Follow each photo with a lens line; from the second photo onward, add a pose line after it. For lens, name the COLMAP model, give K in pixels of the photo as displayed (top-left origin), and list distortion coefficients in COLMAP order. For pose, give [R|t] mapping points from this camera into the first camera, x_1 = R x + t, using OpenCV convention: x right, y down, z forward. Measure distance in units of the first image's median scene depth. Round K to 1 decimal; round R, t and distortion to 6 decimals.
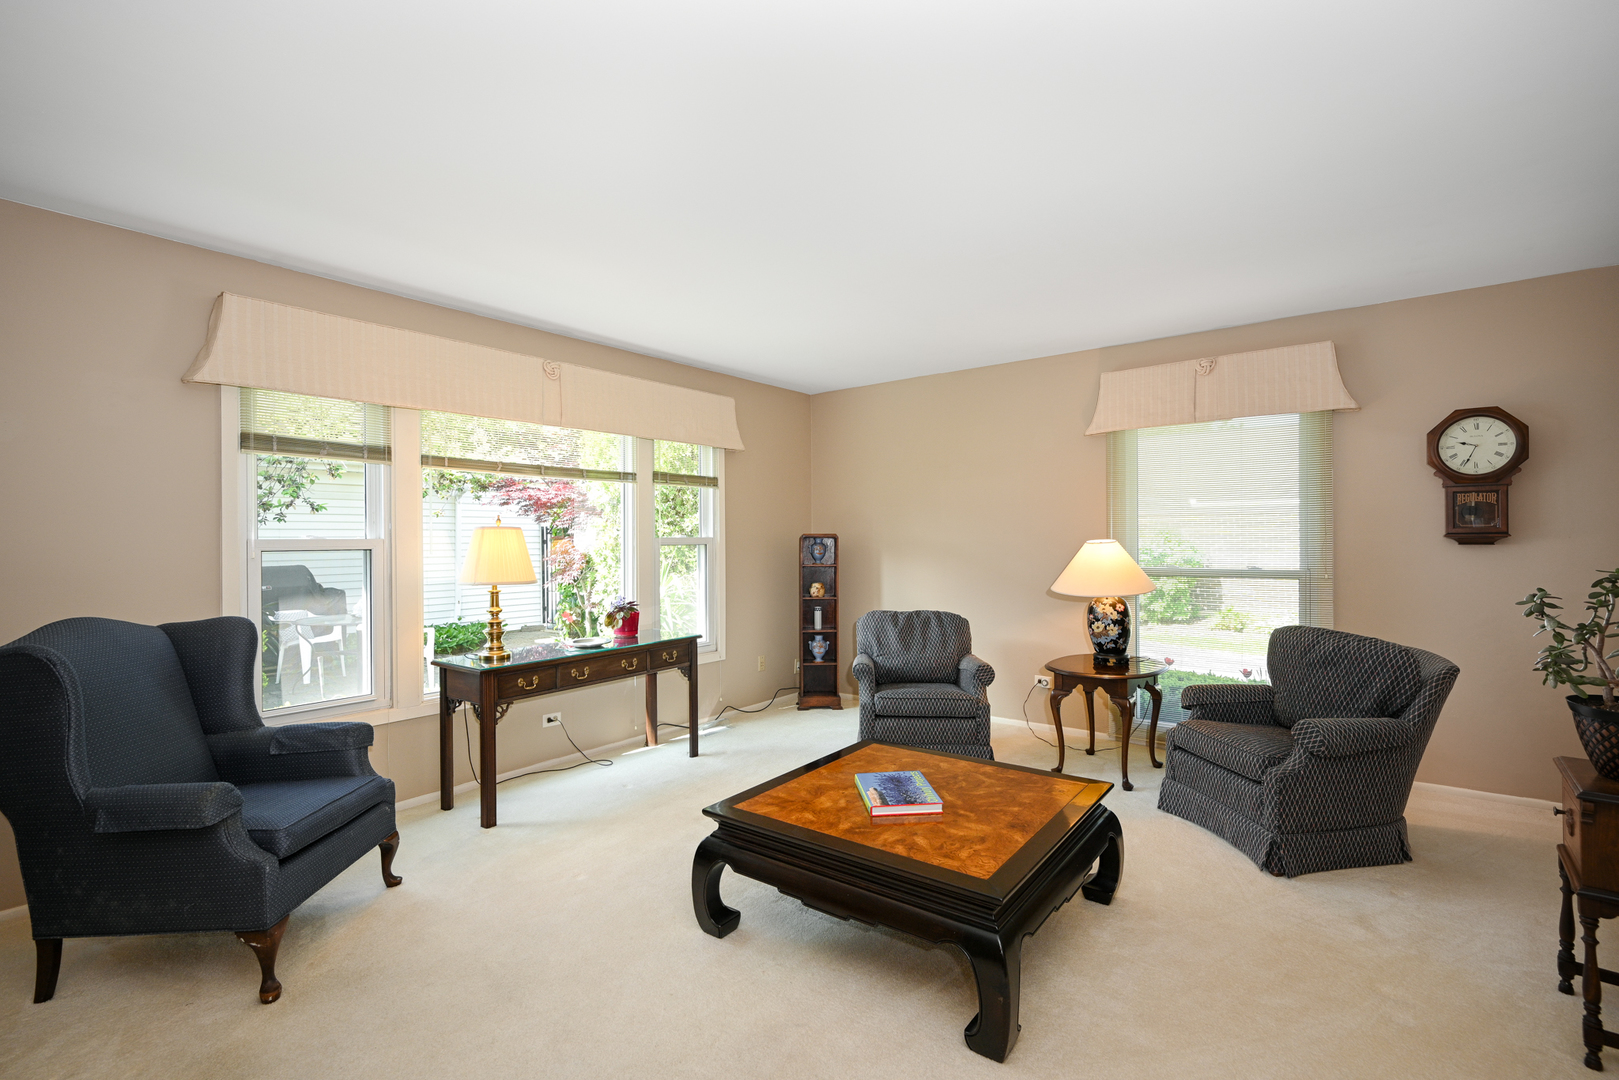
lens RADIAL K [[732.5, 0, 823.3], [0, 732.5, 539.7], [0, 0, 1]] dist [0.003083, -0.000014]
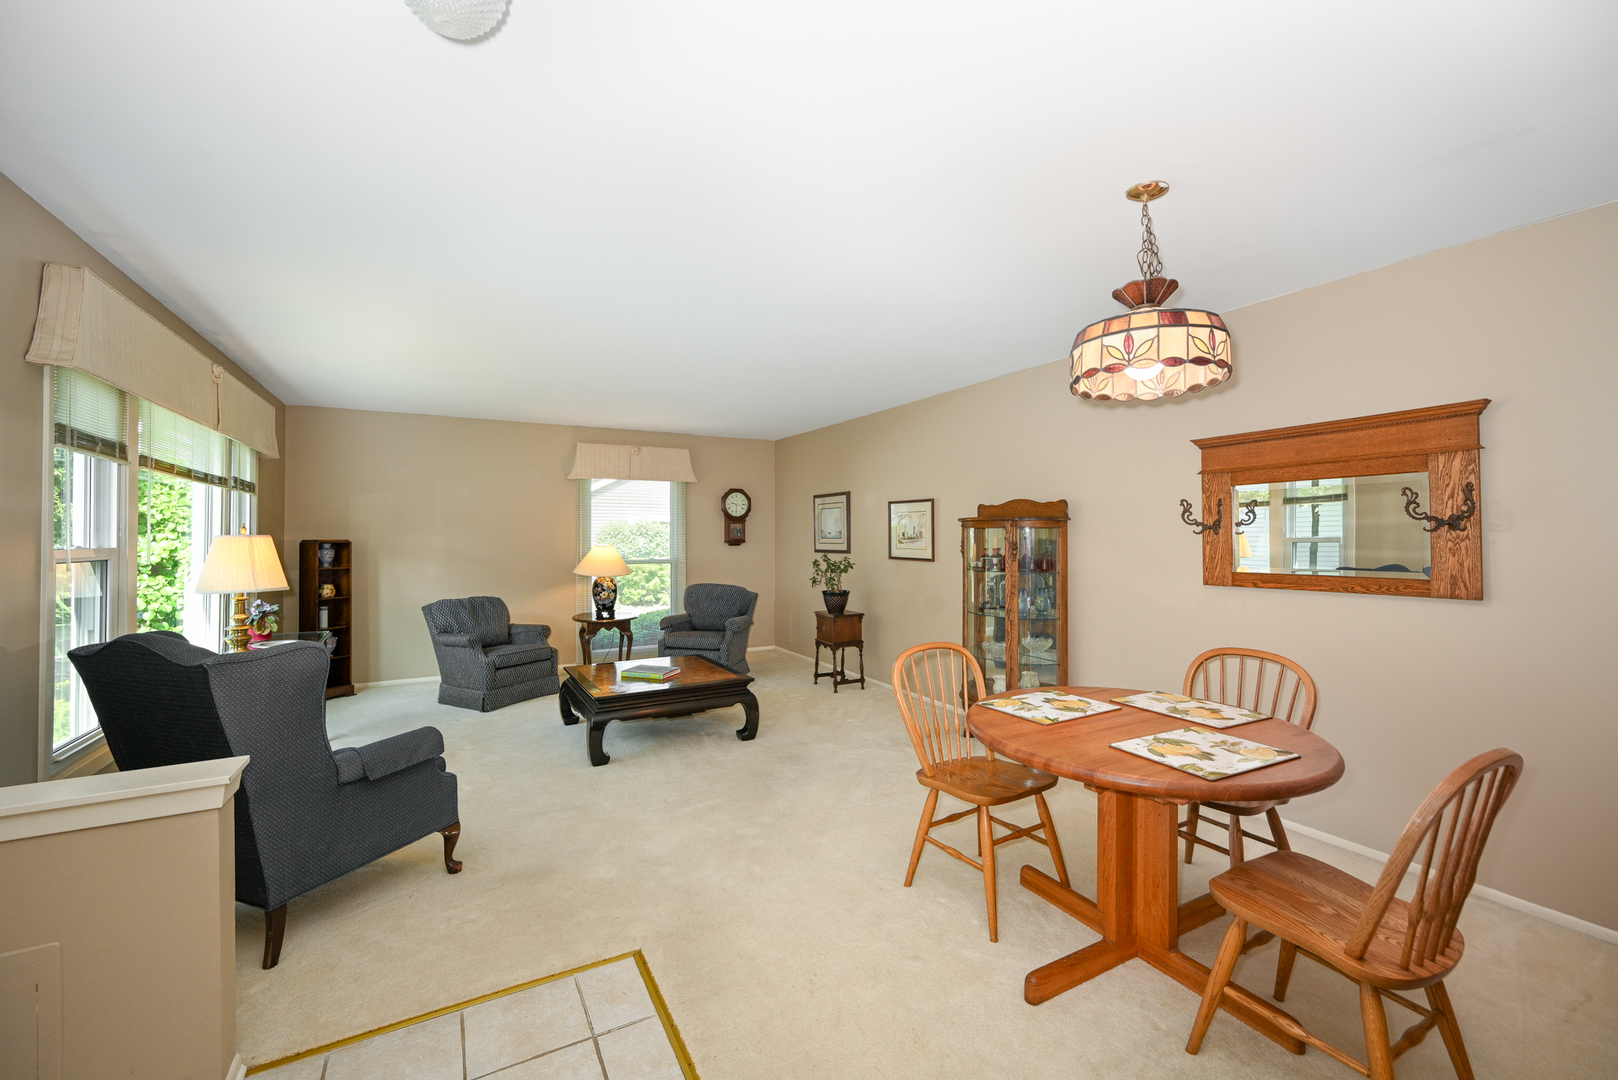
lens RADIAL K [[652.3, 0, 816.5], [0, 652.3, 530.7], [0, 0, 1]] dist [0.002637, 0.000624]
pose [[0.395452, 0.013736, 0.918384, -0.936402], [0.000658, 0.999884, -0.015238, -0.009077], [-0.918486, 0.006630, 0.395397, -0.079579]]
